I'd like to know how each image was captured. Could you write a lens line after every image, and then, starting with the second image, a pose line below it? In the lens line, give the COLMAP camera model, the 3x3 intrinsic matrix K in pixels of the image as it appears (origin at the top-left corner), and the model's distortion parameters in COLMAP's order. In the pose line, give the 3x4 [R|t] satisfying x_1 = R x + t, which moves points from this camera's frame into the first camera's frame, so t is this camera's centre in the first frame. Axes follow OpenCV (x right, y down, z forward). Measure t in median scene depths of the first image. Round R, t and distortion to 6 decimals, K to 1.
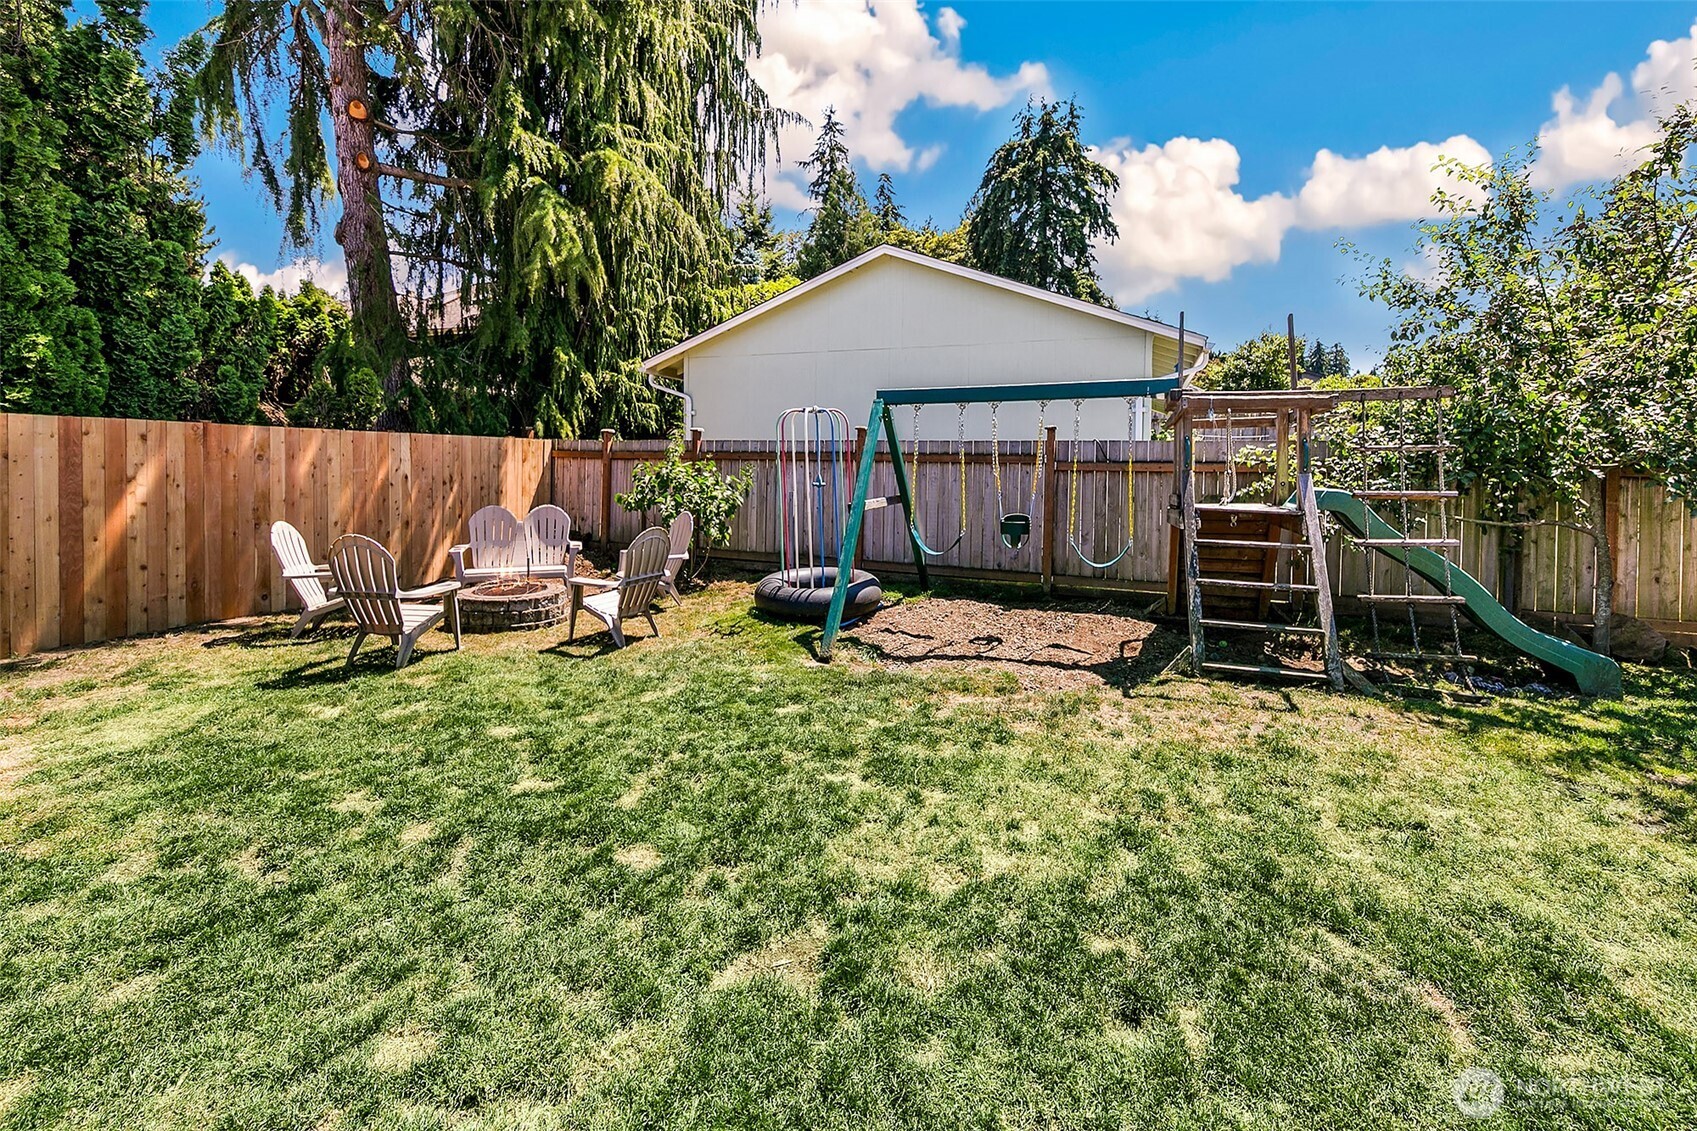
lens RADIAL K [[714.2, 0, 862.7], [0, 714.2, 475.8], [0, 0, 1]] dist [0.003120, 0.000474]
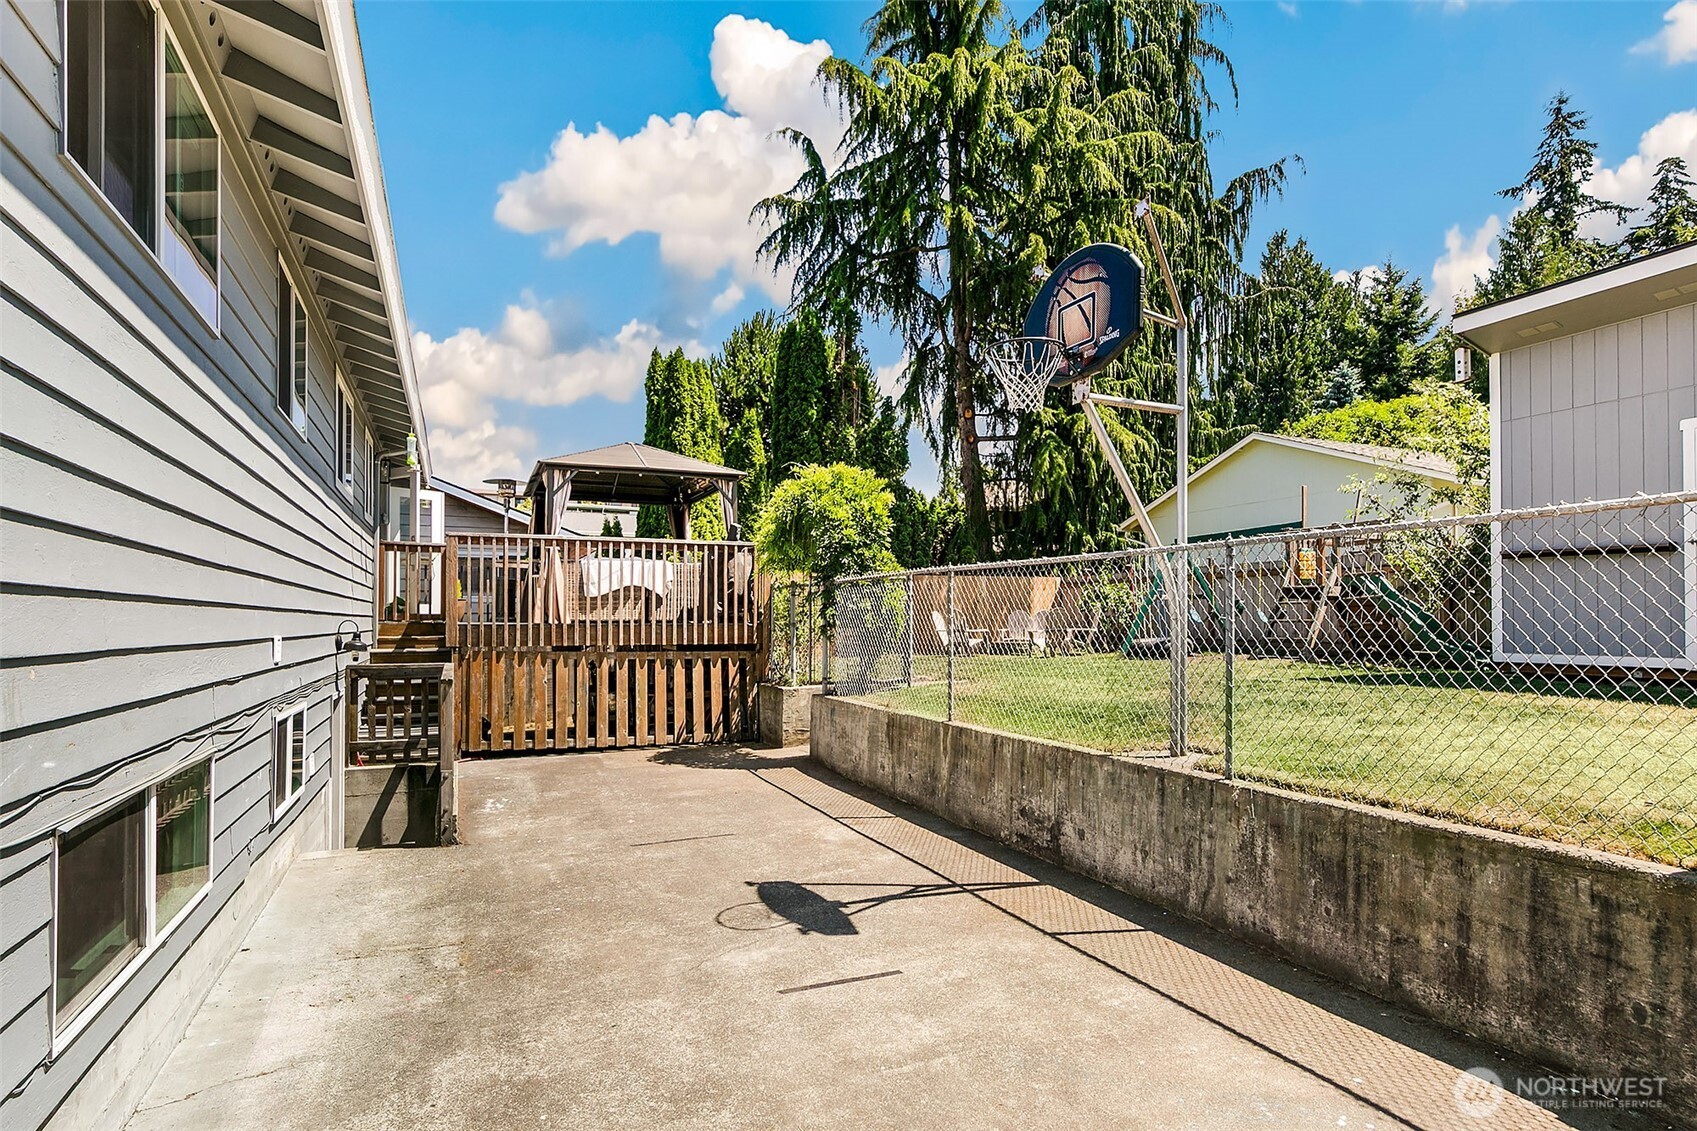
lens RADIAL K [[894.0, 0, 828.9], [0, 894.0, 618.6], [0, 0, 1]] dist [0.001273, -0.002052]
pose [[0.686333, -0.019514, -0.727025, 0.895249], [0.002581, 0.999699, -0.024395, 0.119185], [0.727283, 0.014867, 0.686177, -1.054776]]
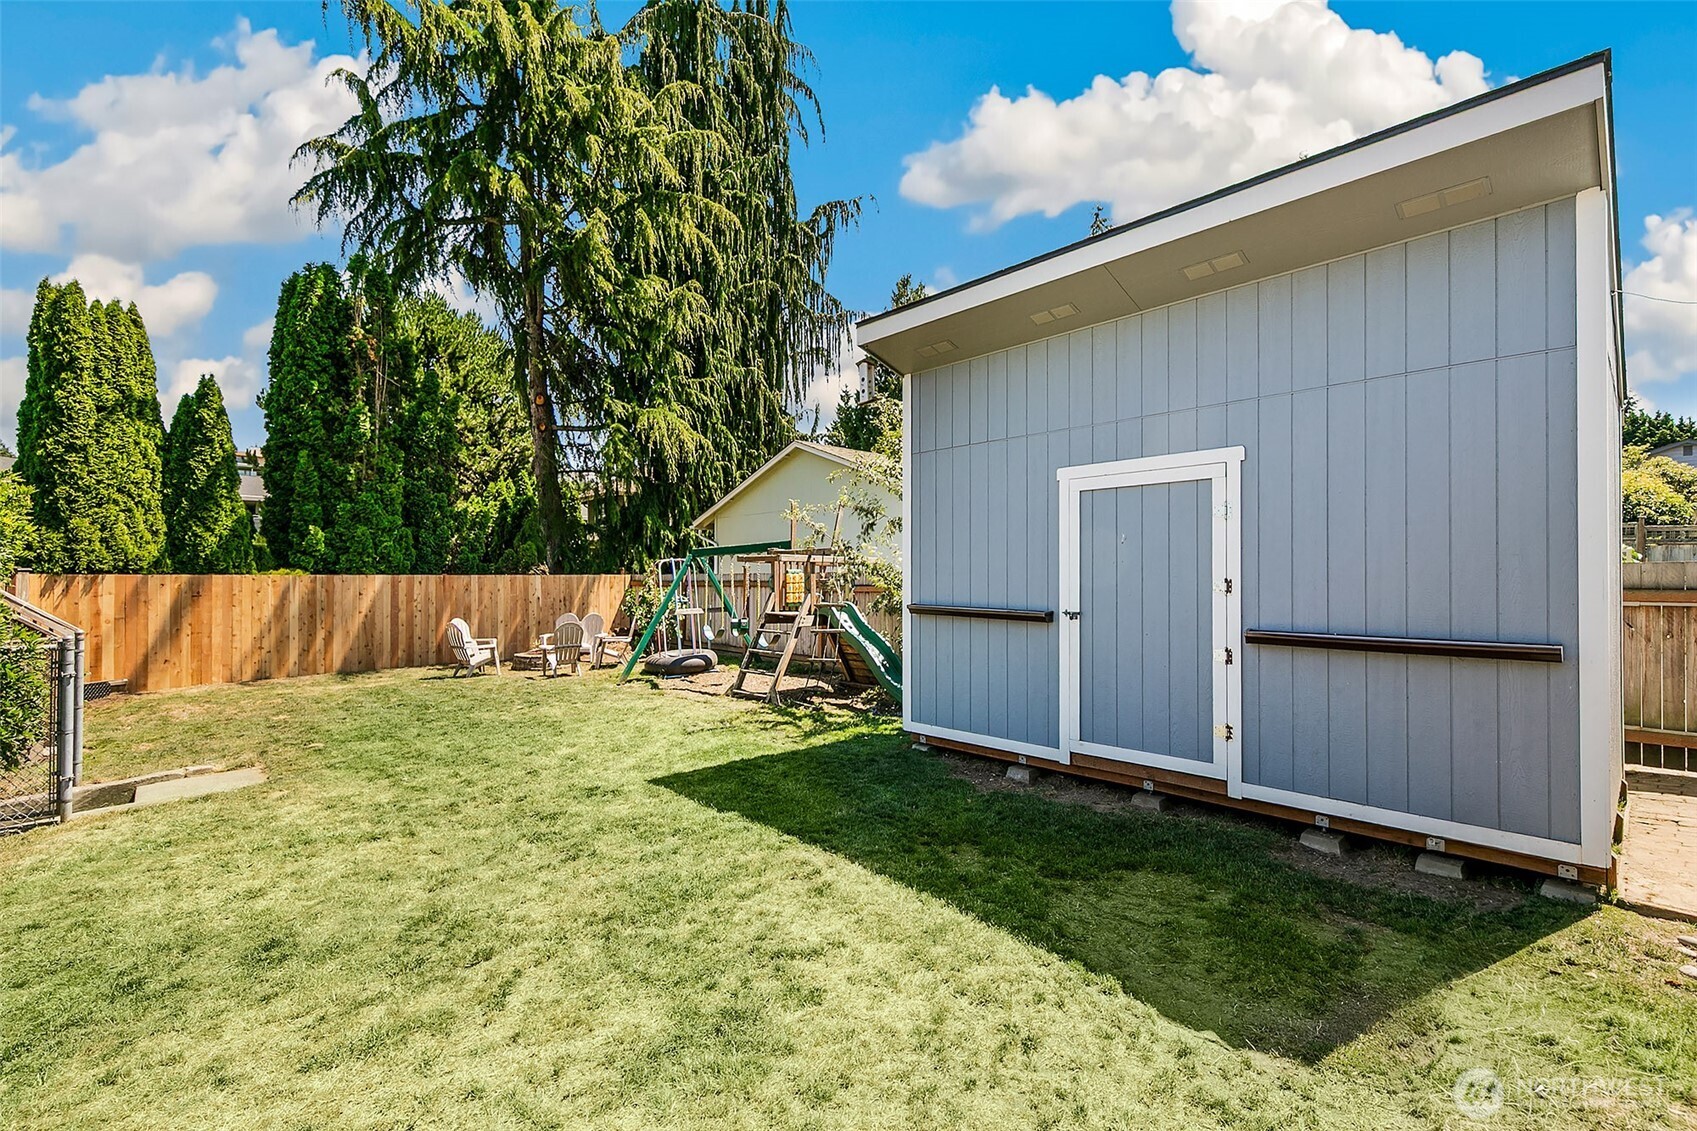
lens RADIAL K [[740.4, 0, 840.0], [0, 740.4, 570.3], [0, 0, 1]] dist [0.001707, 0.000275]
pose [[0.887255, -0.018836, -0.460895, 0.971423], [0.006673, 0.999585, -0.028007, -0.011772], [0.461232, 0.021774, 0.887012, -0.378613]]
